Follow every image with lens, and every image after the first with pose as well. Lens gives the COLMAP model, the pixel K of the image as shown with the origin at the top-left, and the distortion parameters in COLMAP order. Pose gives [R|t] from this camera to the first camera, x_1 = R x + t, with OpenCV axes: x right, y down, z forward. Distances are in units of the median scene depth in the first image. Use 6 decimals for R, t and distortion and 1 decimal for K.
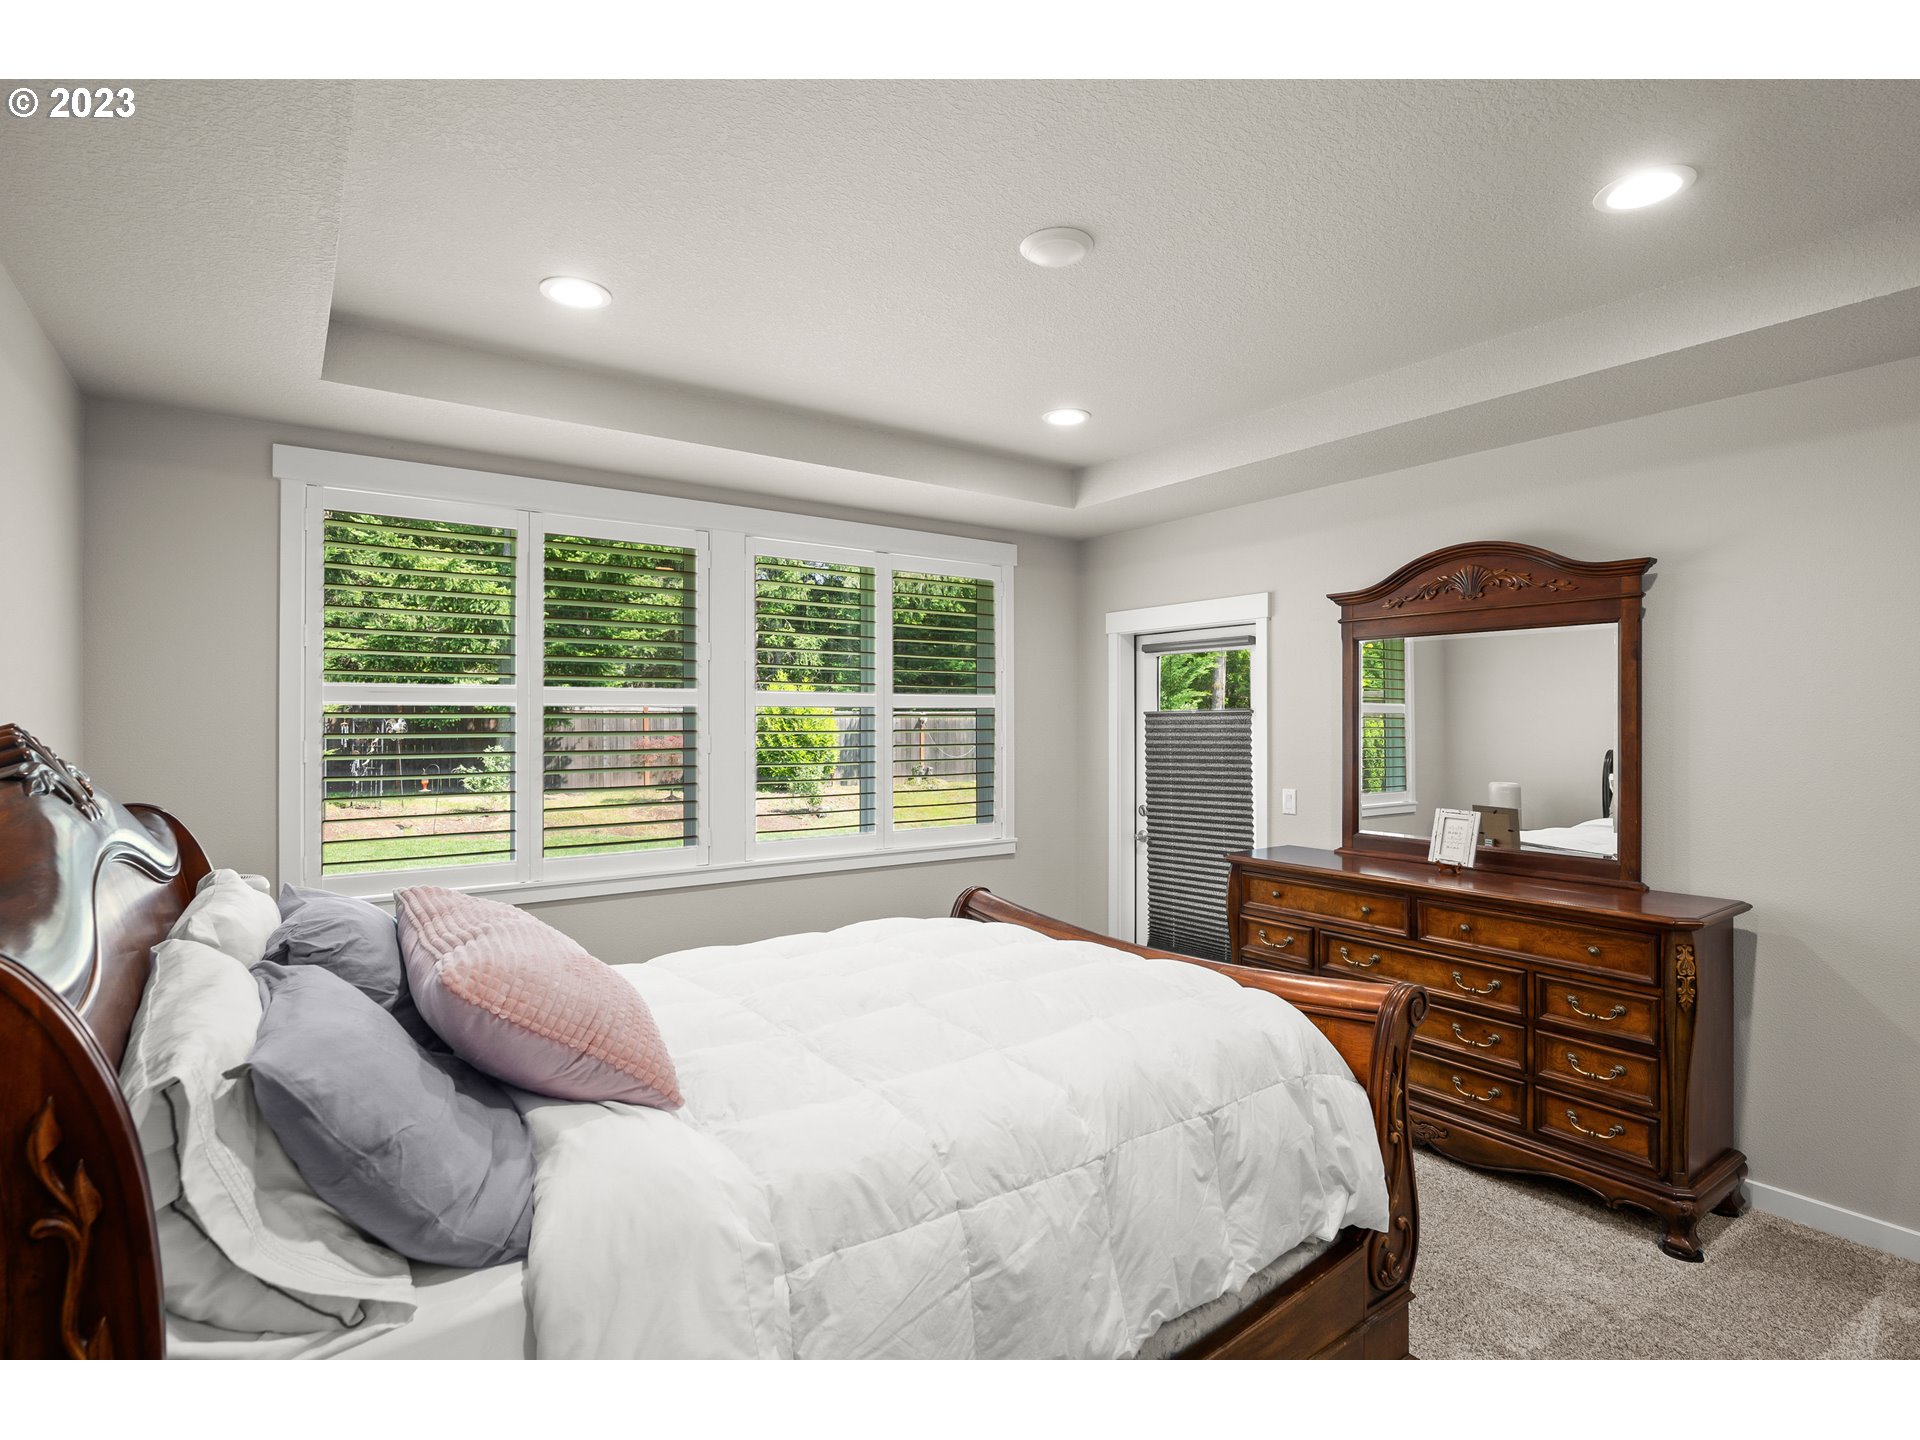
lens RADIAL K [[957.5, 0, 956.4], [0, 957.5, 718.0], [0, 0, 1]] dist [-0.018460, -0.000088]
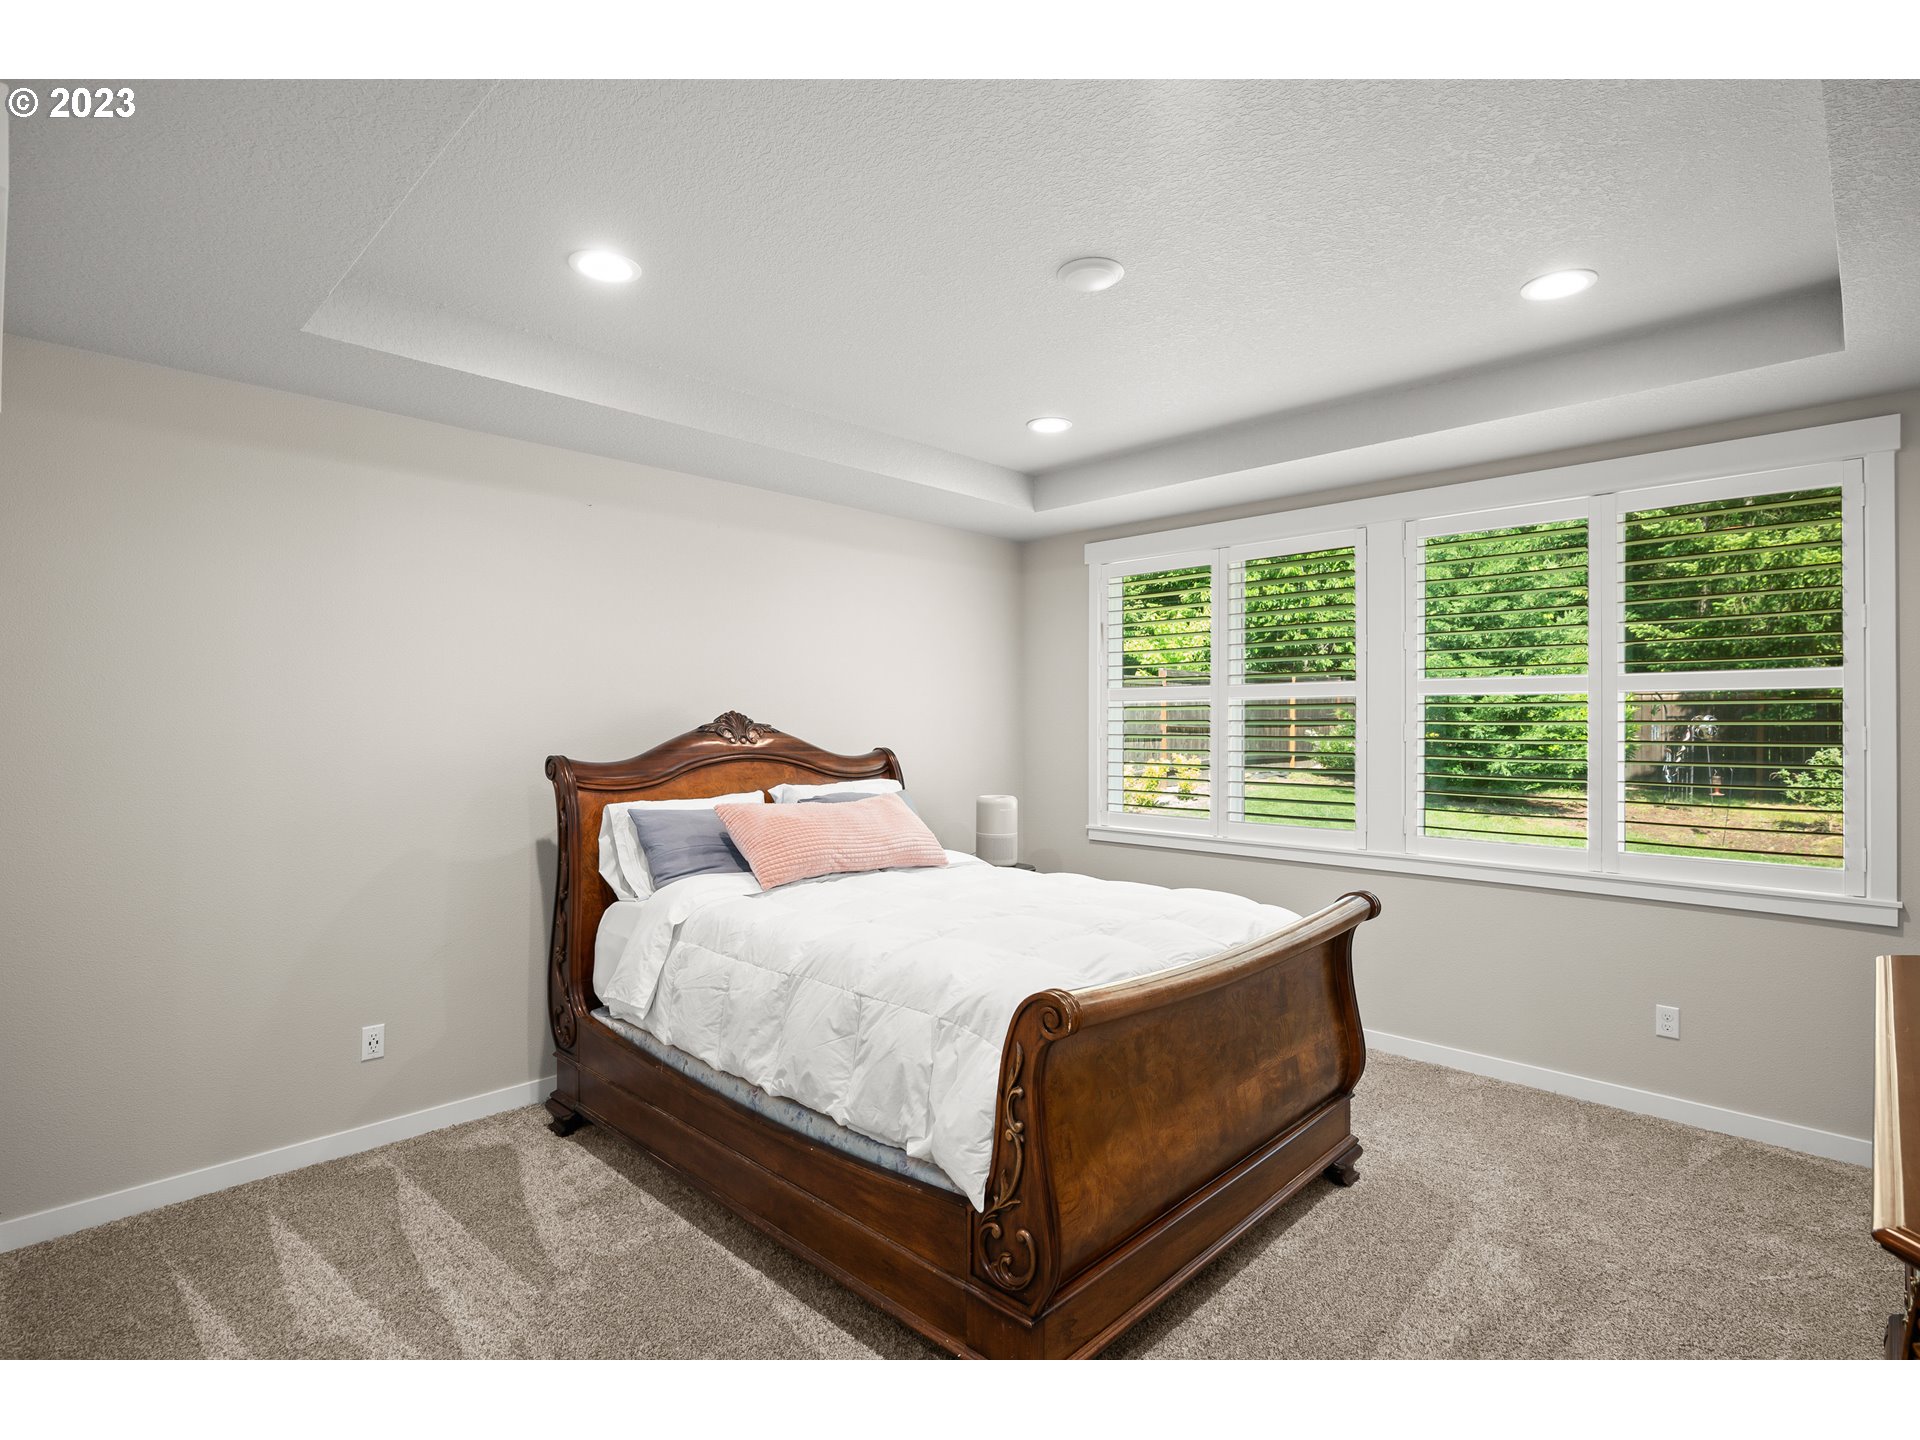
lens RADIAL K [[957.5, 0, 956.6], [0, 957.5, 722.9], [0, 0, 1]] dist [-0.018460, -0.000088]
pose [[0.161178, 0.000342, -0.986925, 0.677425], [0.006010, 0.999981, 0.001328, 0.012649], [0.986907, -0.006145, 0.161173, 0.385878]]
